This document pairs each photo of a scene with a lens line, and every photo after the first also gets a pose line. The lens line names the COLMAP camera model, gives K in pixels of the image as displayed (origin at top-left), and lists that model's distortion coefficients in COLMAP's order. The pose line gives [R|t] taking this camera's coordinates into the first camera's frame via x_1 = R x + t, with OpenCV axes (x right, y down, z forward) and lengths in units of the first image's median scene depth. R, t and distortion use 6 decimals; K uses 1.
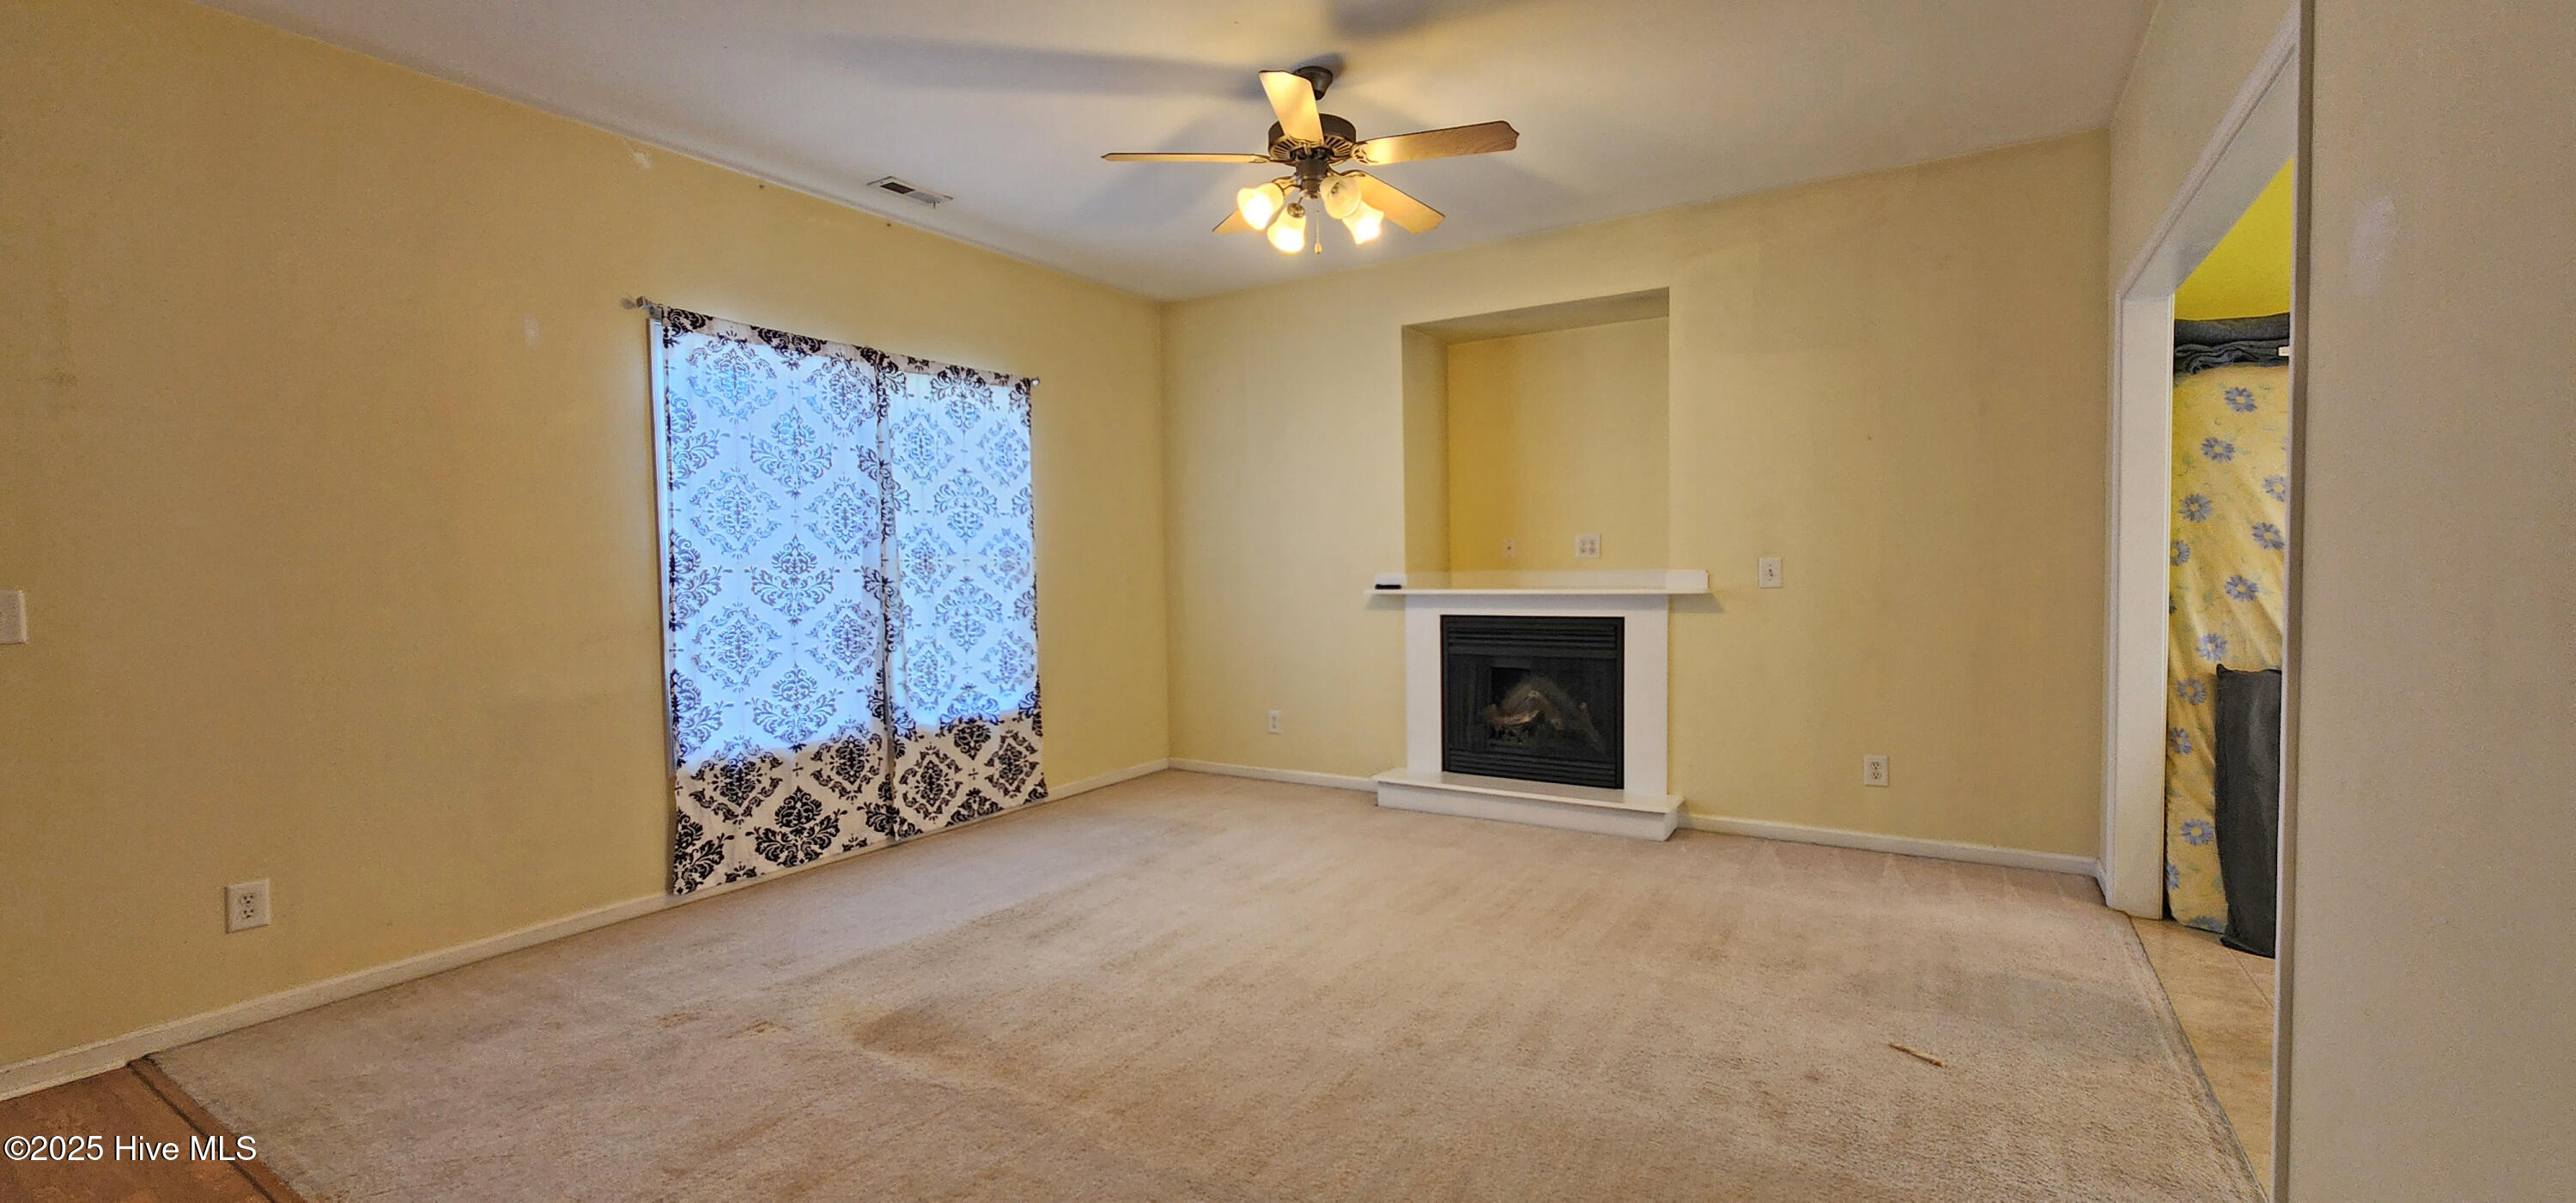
lens RADIAL K [[1044.4, 0, 1290.6], [0, 1044.4, 610.5], [0, 0, 1]] dist [-0.004518, 0.000354]
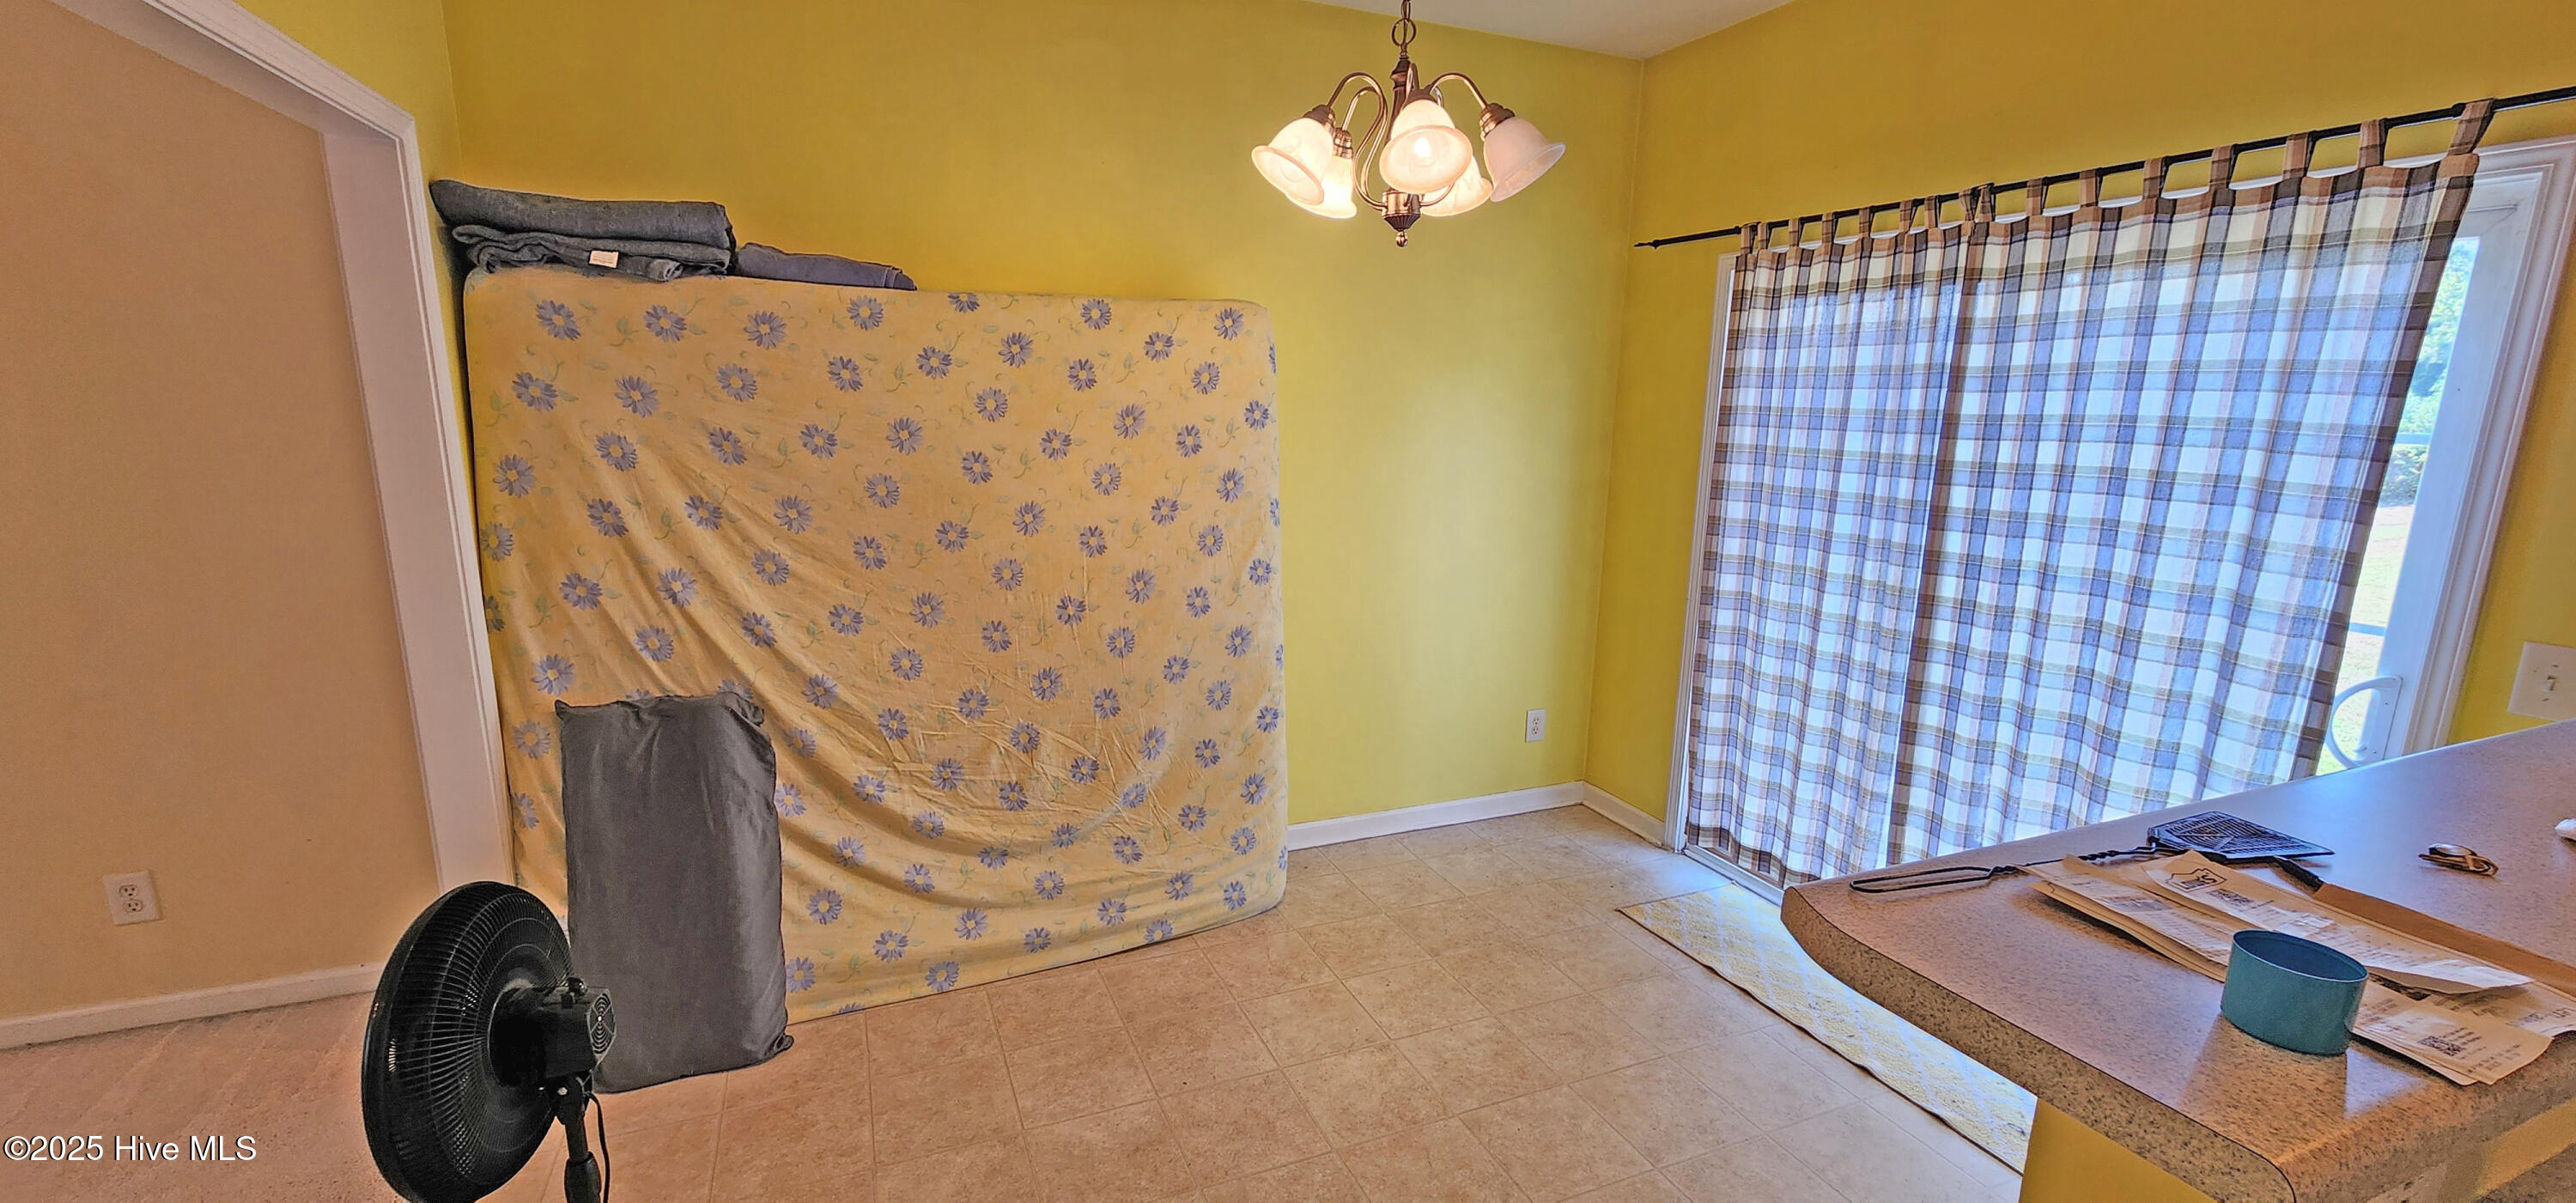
lens RADIAL K [[1044.4, 0, 1285.6], [0, 1044.4, 615.8], [0, 0, 1]] dist [-0.004518, 0.000354]
pose [[0.575575, -0.136907, 0.806207, 0.586283], [0.006224, 0.986591, 0.163096, -0.114545], [-0.817725, -0.088856, 0.568709, 0.180689]]
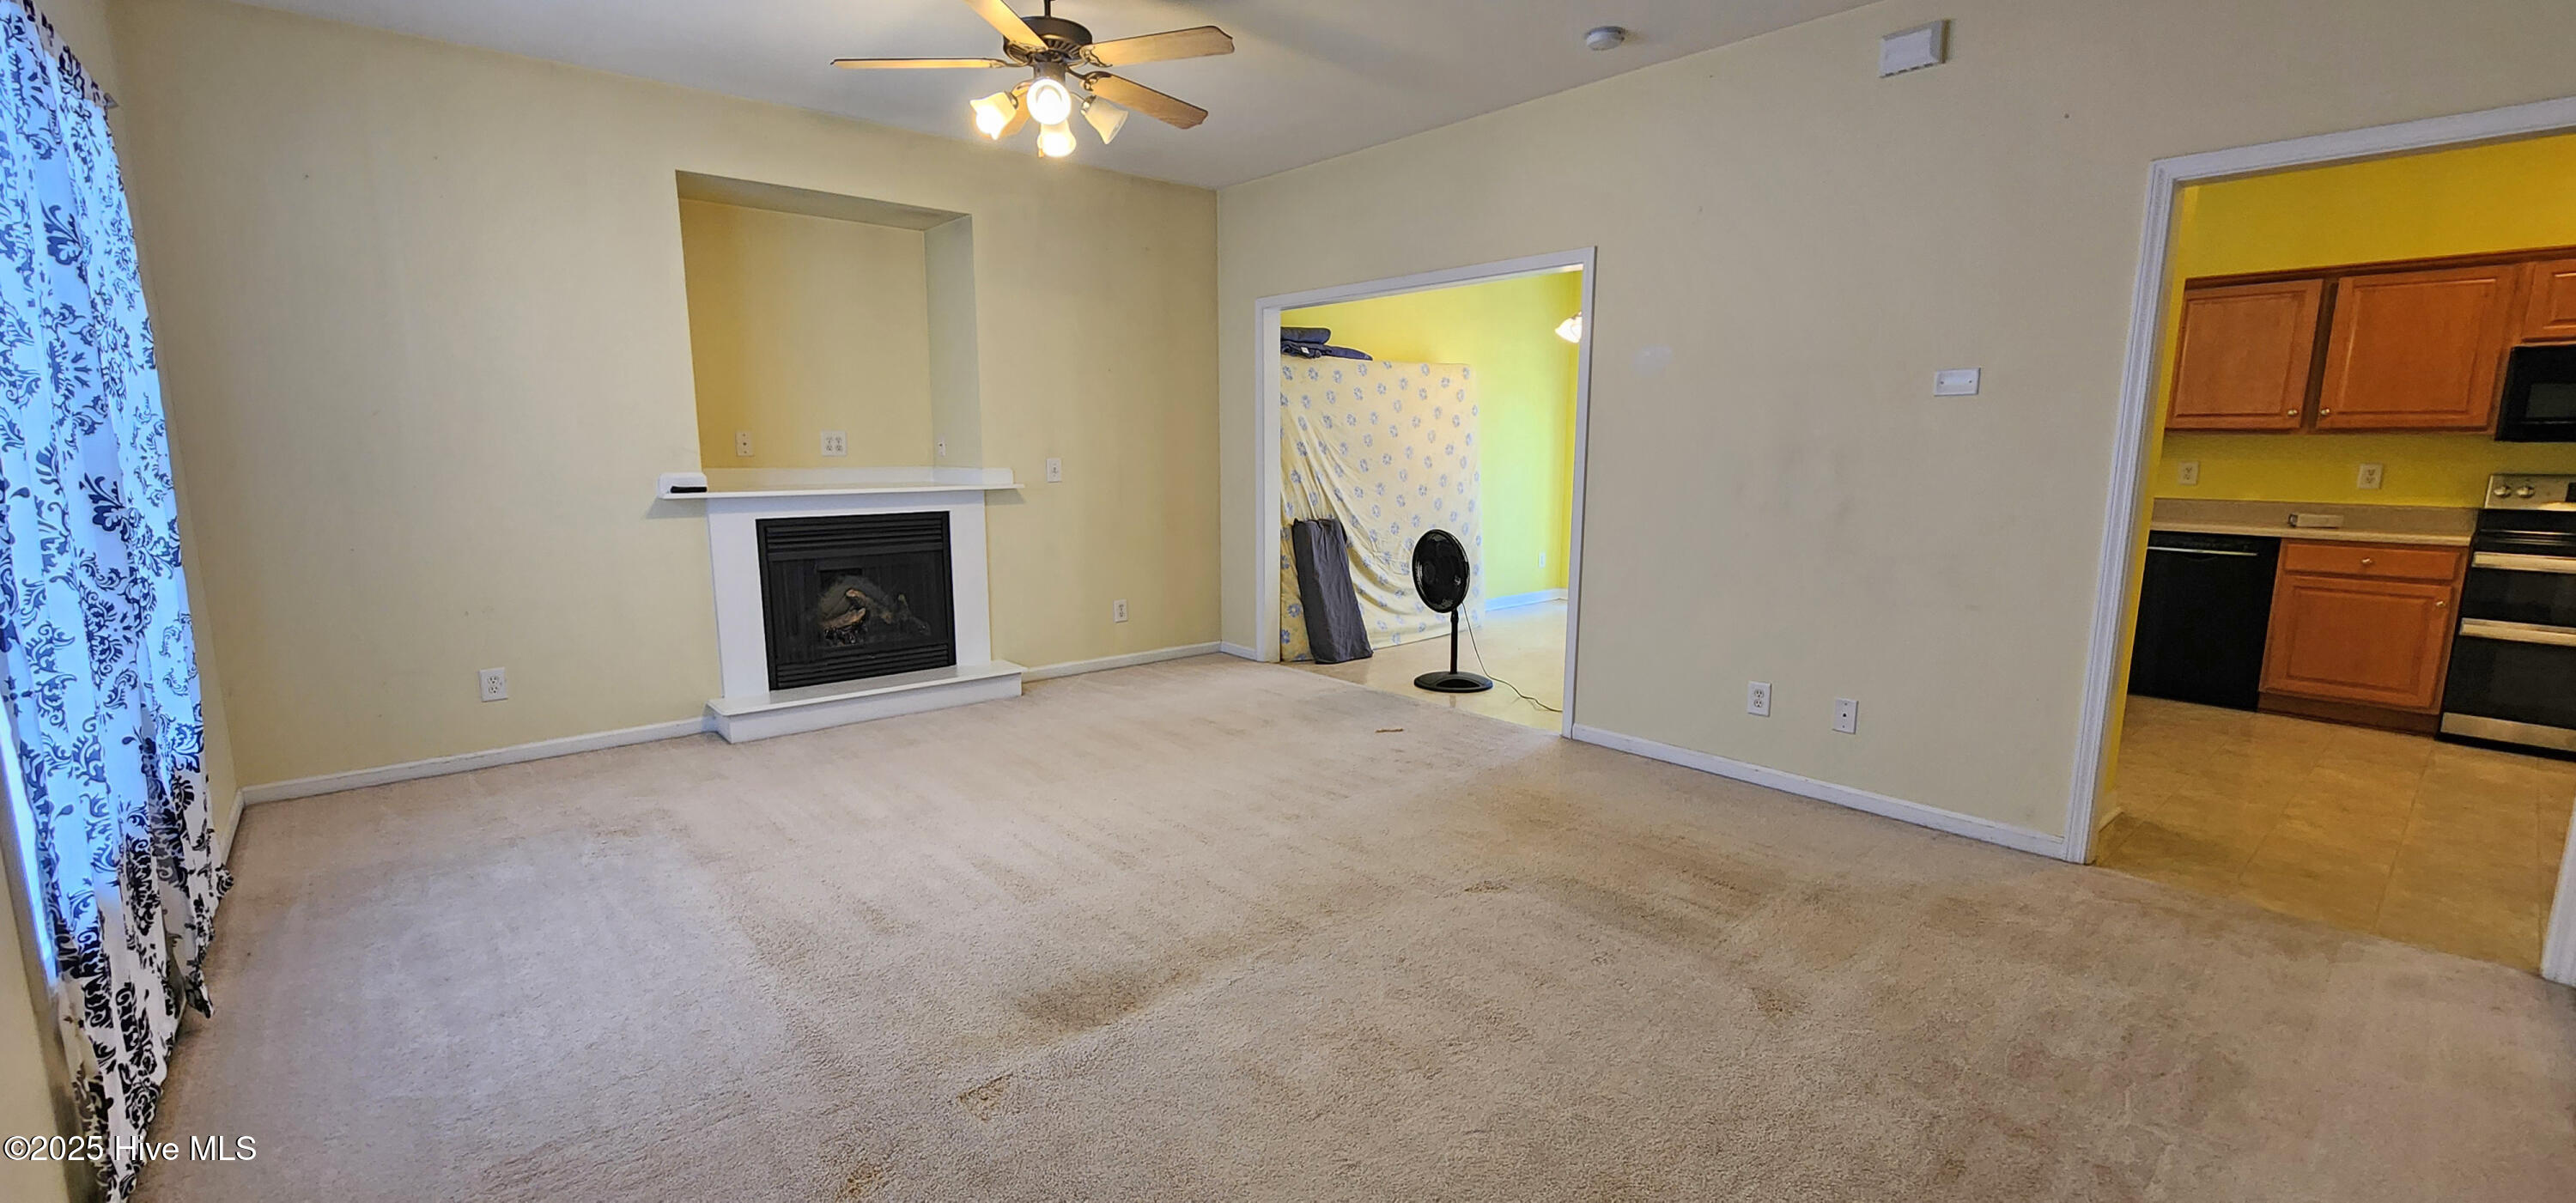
lens RADIAL K [[1044.4, 0, 1289.2], [0, 1044.4, 610.9], [0, 0, 1]] dist [-0.004518, 0.000354]
pose [[0.294627, -0.136897, 0.945756, -0.854959], [0.035084, 0.990568, 0.132454, -0.030414], [-0.954968, -0.005844, 0.296651, 0.439115]]
